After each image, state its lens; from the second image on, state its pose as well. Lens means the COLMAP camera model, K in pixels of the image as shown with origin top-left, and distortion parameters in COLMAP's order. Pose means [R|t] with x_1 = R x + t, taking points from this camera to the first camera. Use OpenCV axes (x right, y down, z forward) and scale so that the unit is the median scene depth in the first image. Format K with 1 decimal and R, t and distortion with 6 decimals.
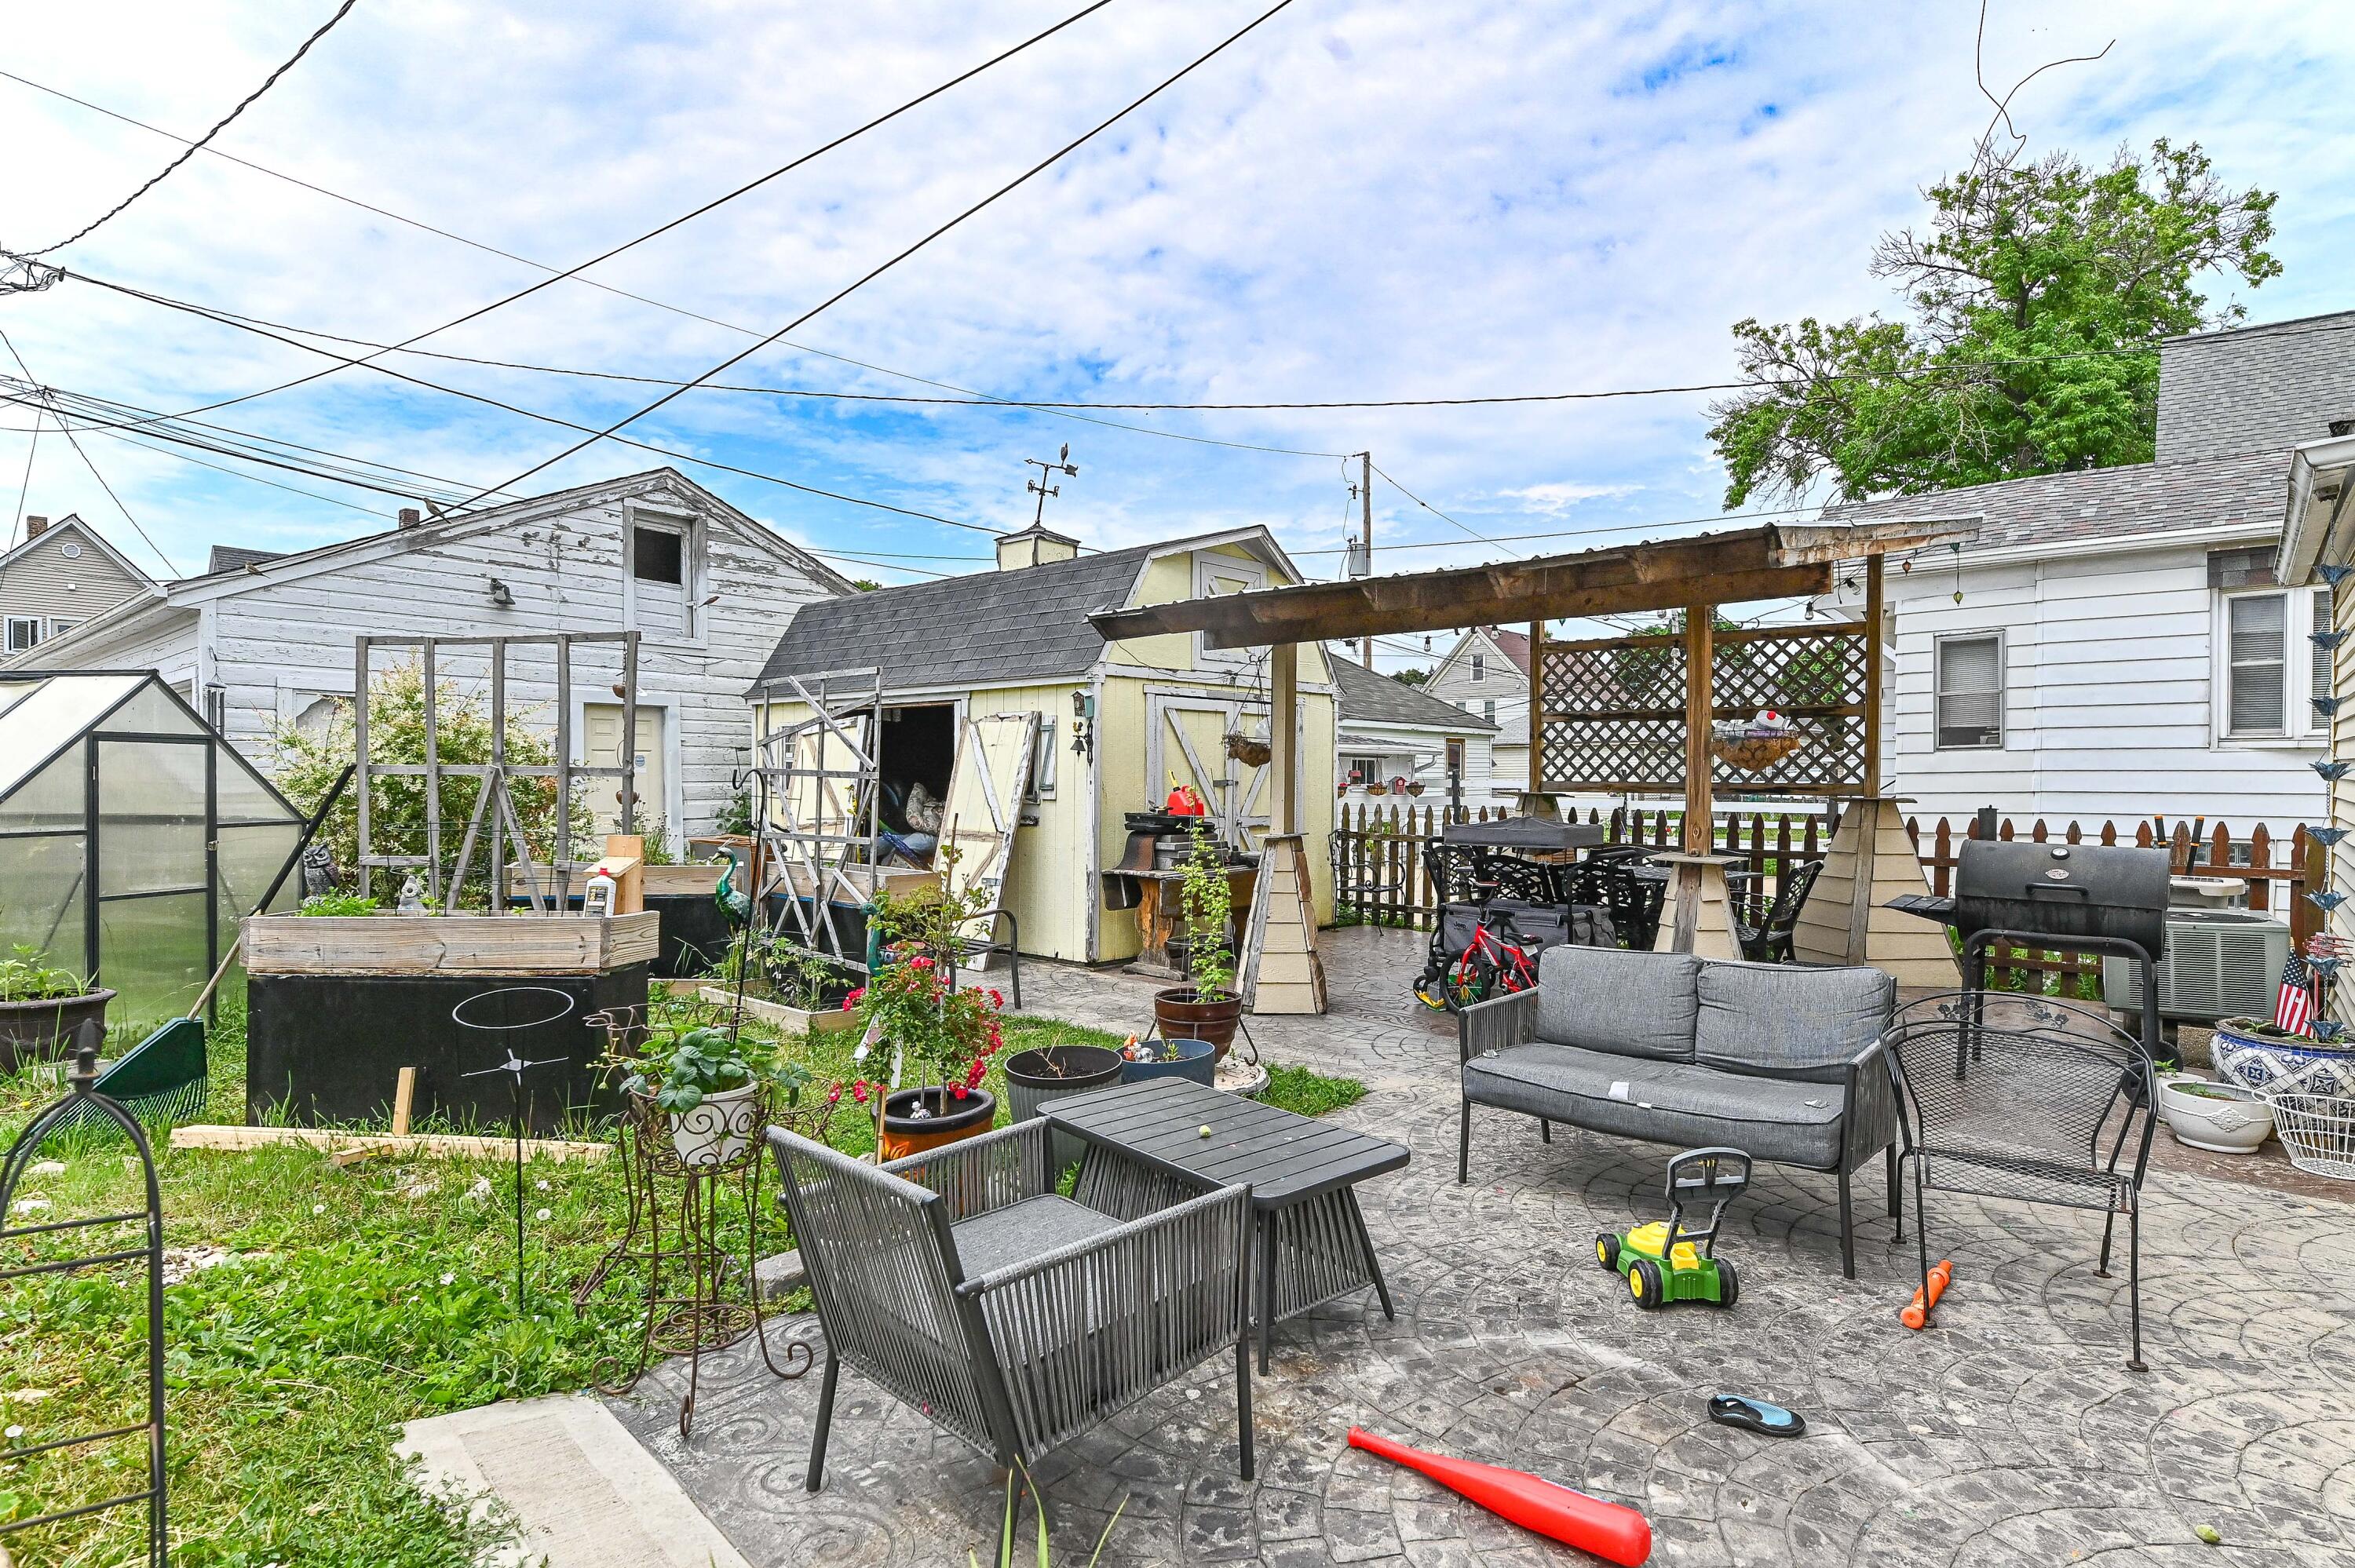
lens RADIAL K [[1205.5, 0, 1167.0], [0, 1205.5, 793.9], [0, 0, 1]] dist [-0.001043, -0.001912]
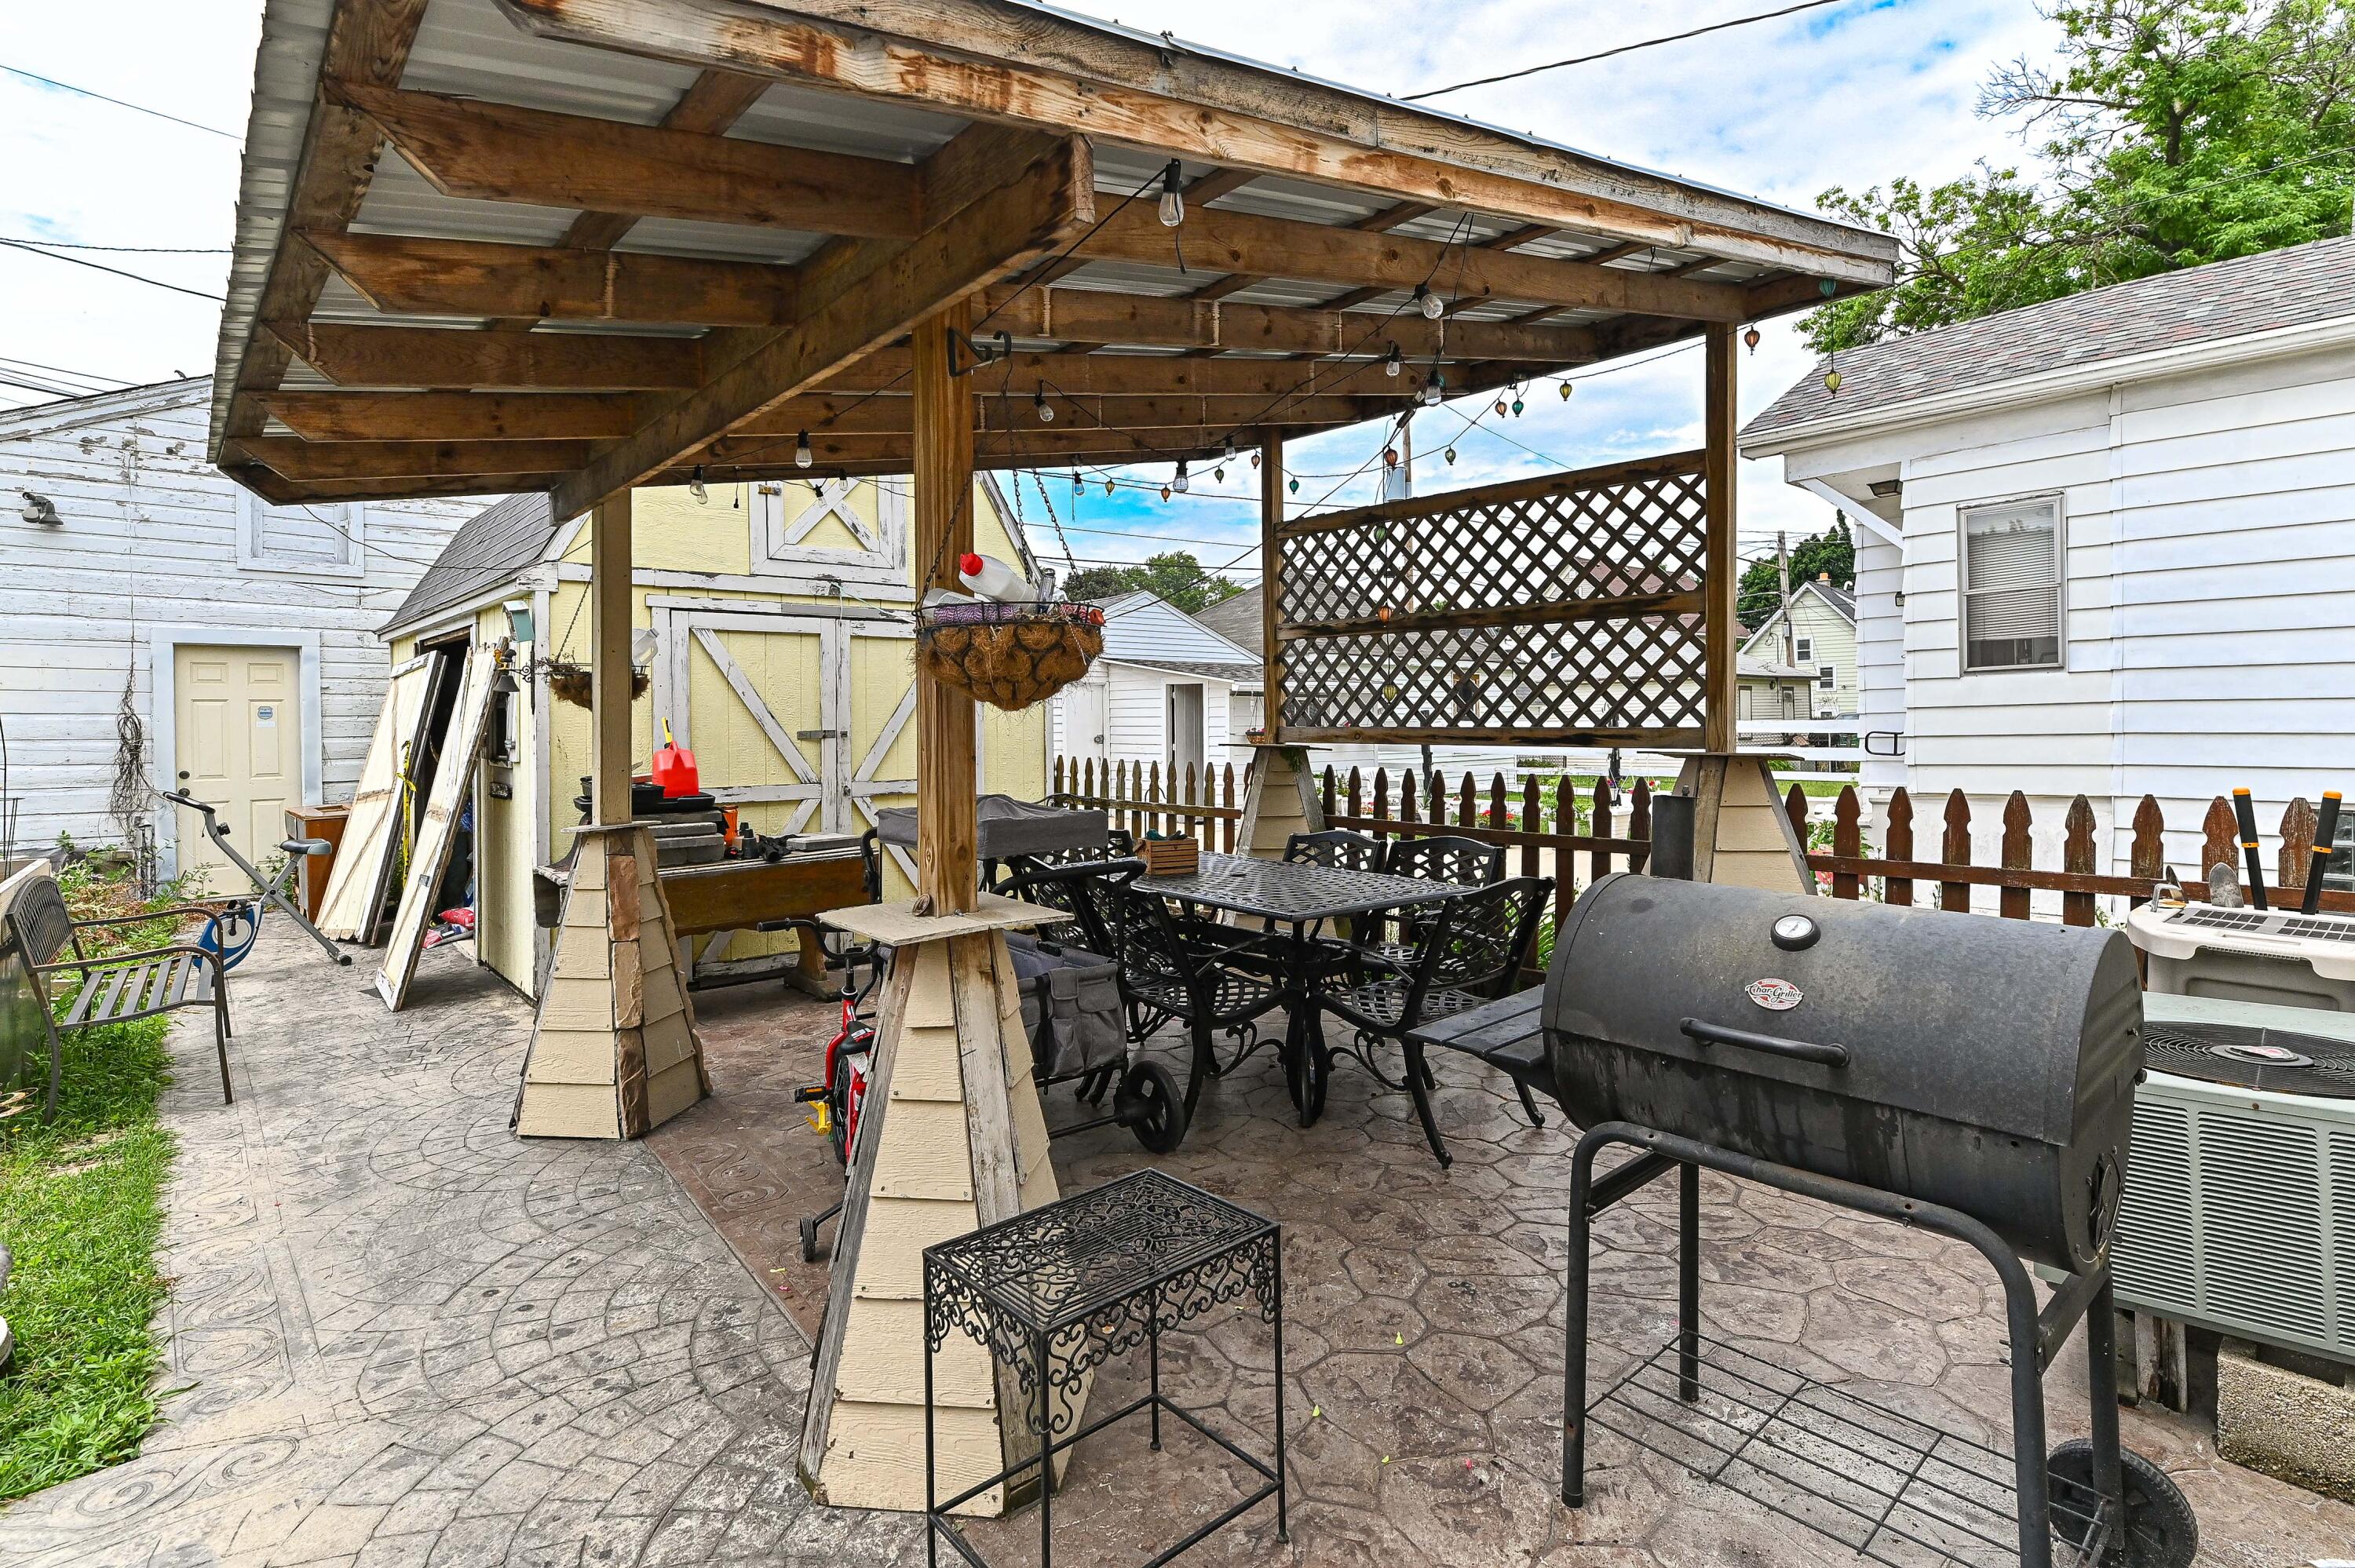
lens RADIAL K [[1150.8, 0, 1166.2], [0, 1150.8, 722.3], [0, 0, 1]] dist [0.000746, -0.000551]
pose [[0.991203, -0.010942, -0.131900, 0.288091], [0.009294, 0.999871, -0.013105, -0.004619], [0.132027, 0.011763, 0.991176, 0.304801]]
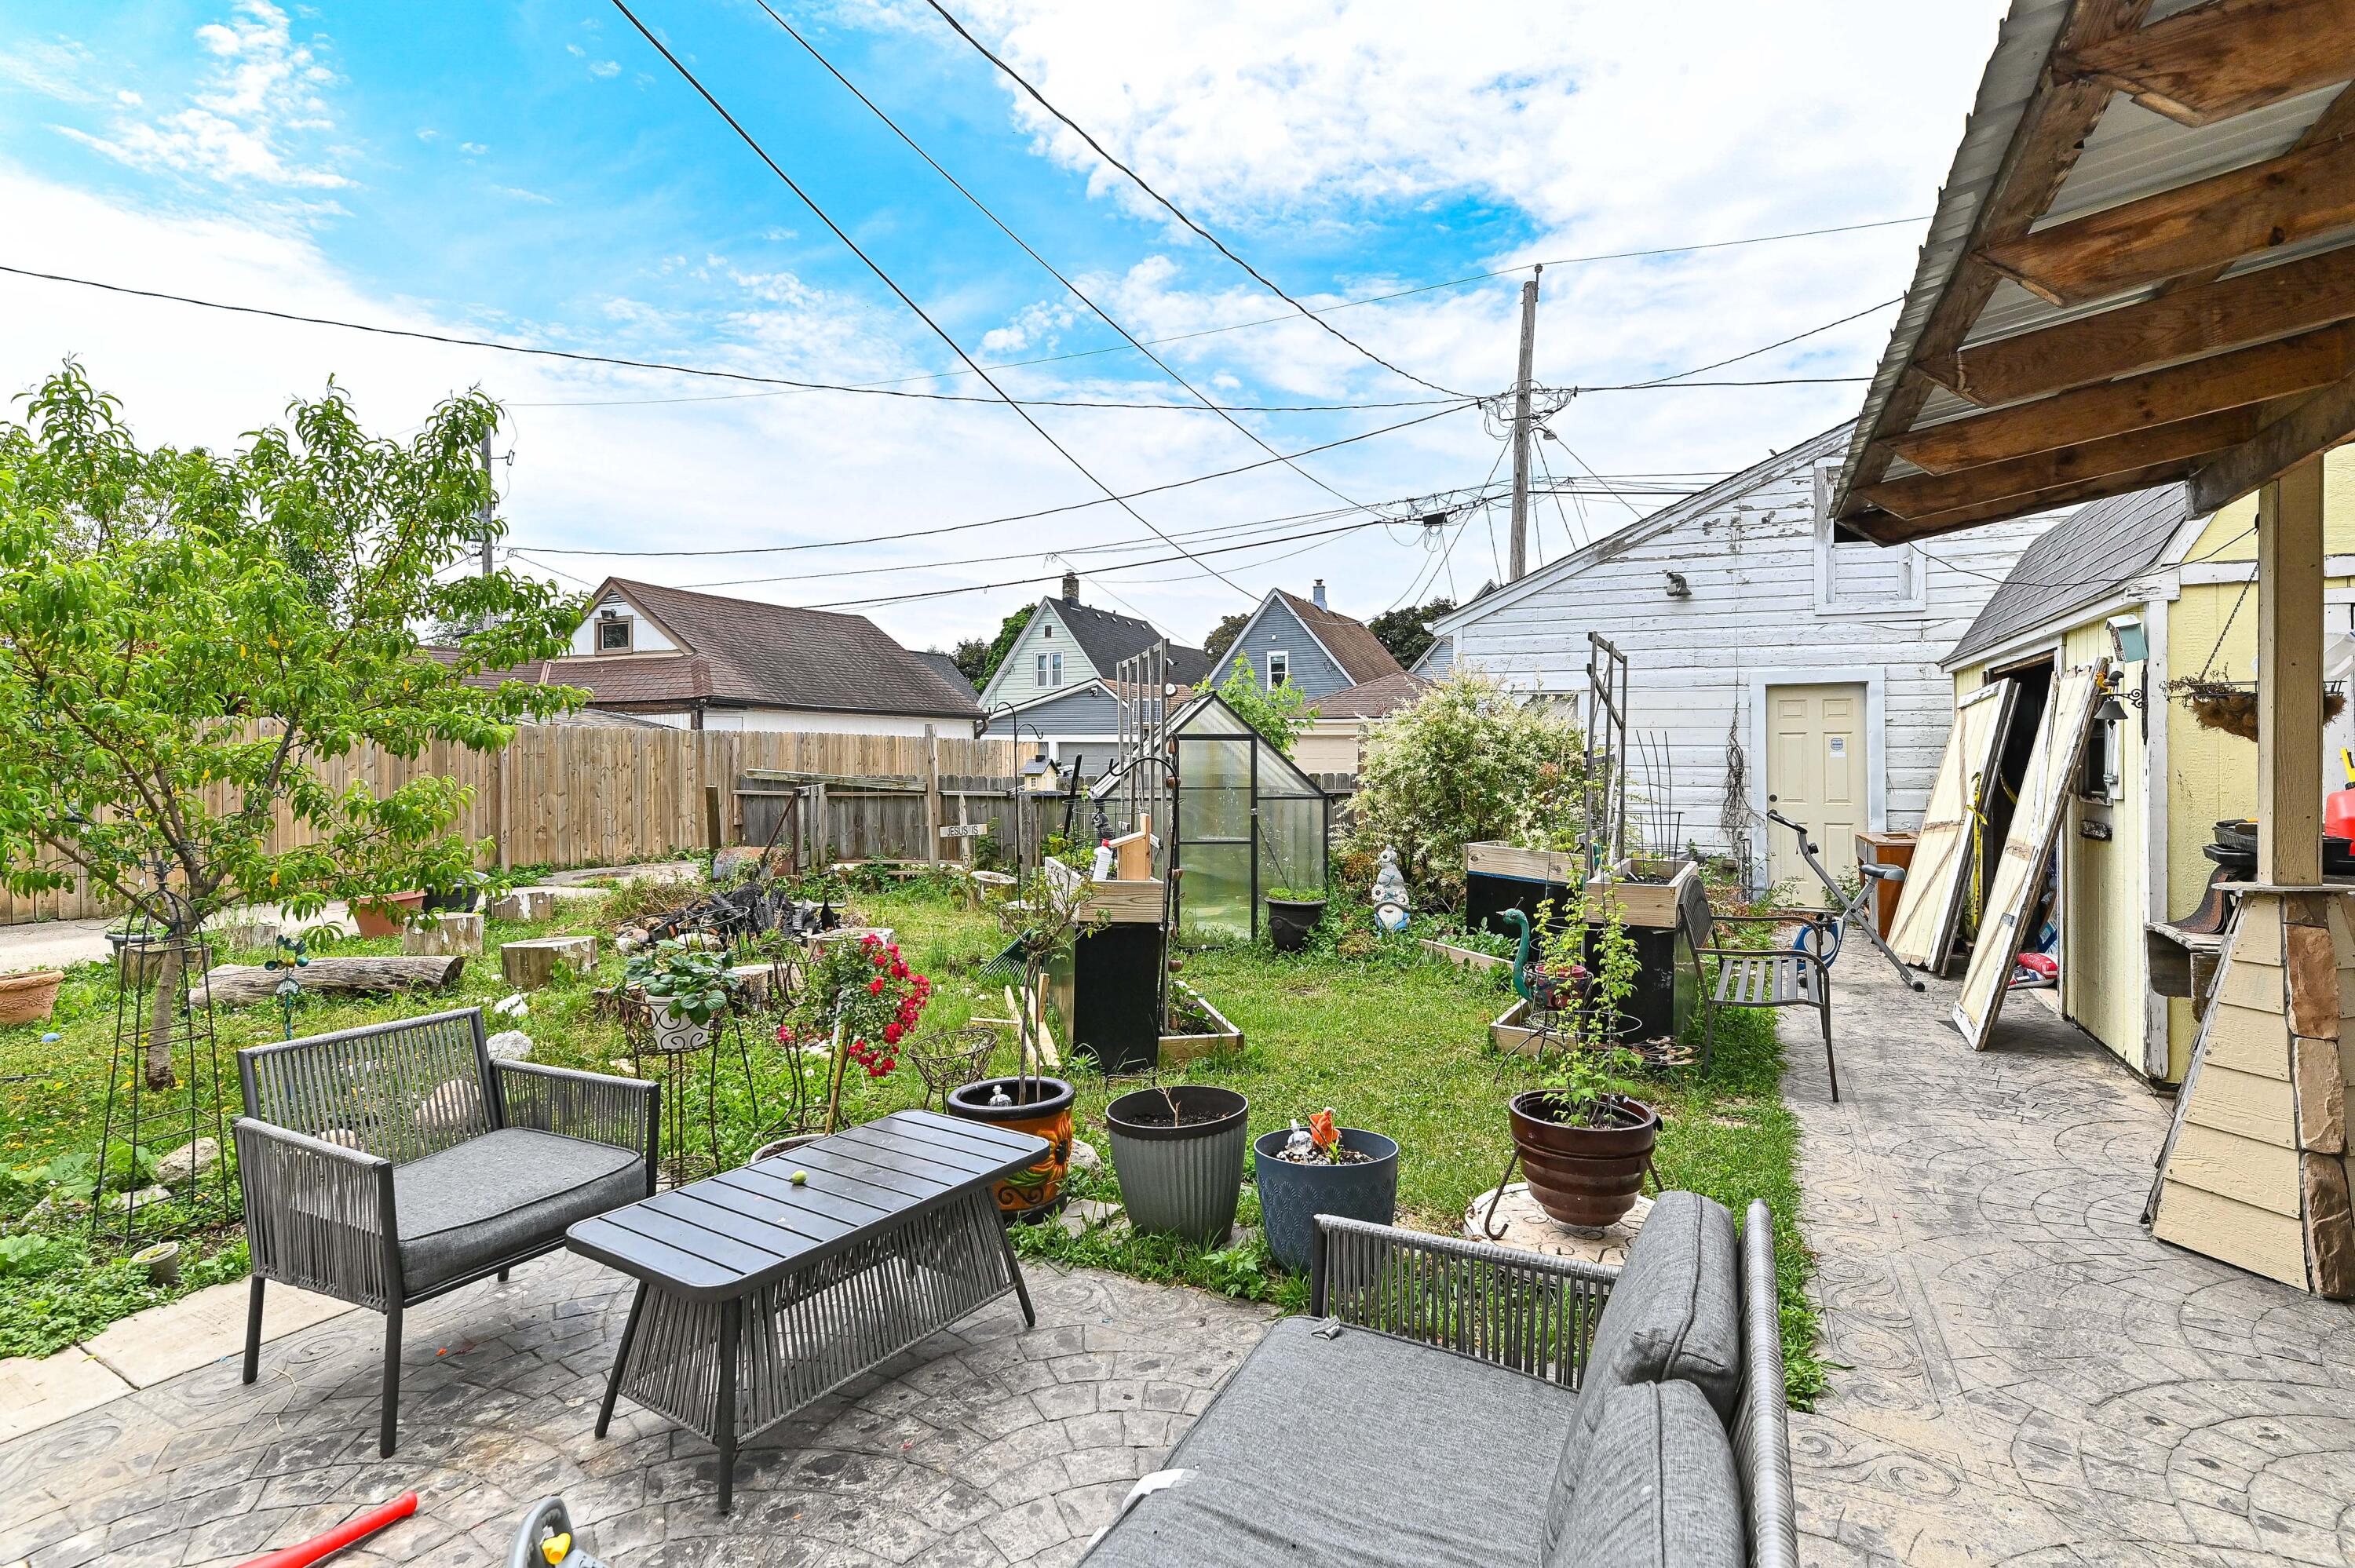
lens RADIAL K [[1150.8, 0, 1194.8], [0, 1150.8, 745.8], [0, 0, 1]] dist [0.000746, -0.000551]
pose [[0.280834, -0.014161, -0.959652, 0.264037], [-0.011135, 0.999776, -0.018011, -0.005095], [0.959692, 0.015744, 0.280613, 0.300922]]
